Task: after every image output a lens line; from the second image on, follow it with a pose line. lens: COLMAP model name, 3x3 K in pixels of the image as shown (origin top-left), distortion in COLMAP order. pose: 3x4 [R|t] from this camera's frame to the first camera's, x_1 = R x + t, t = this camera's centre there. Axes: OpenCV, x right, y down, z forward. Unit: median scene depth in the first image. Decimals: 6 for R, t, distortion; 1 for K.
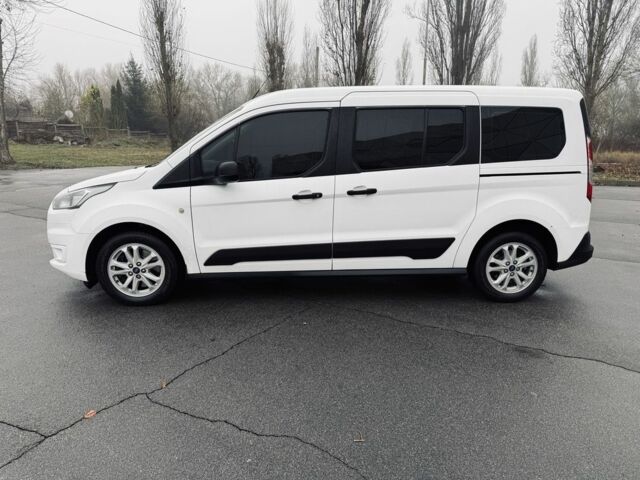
lens RADIAL K [[479.8, 0, 320.0], [0, 479.8, 240.0], [0, 0, 1]] dist [0.032621, -0.004924]
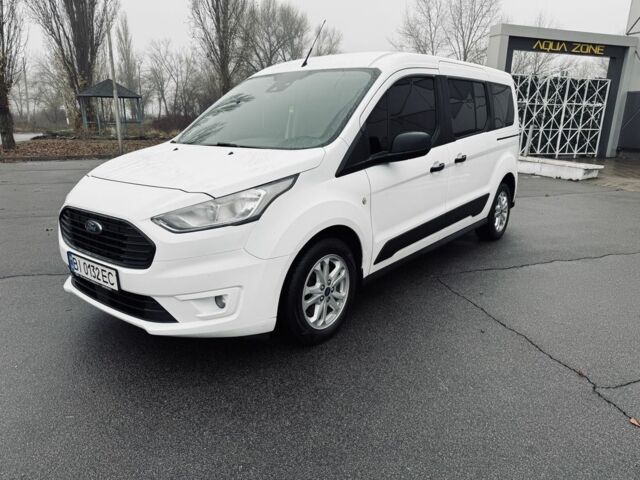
lens RADIAL K [[479.8, 0, 320.0], [0, 479.8, 240.0], [0, 0, 1]] dist [0.032621, -0.004924]
pose [[0.666561, -0.200529, 0.717972, -0.886728], [0.172028, 0.978521, 0.113590, -0.097311], [-0.725329, 0.047797, 0.686741, 0.501398]]
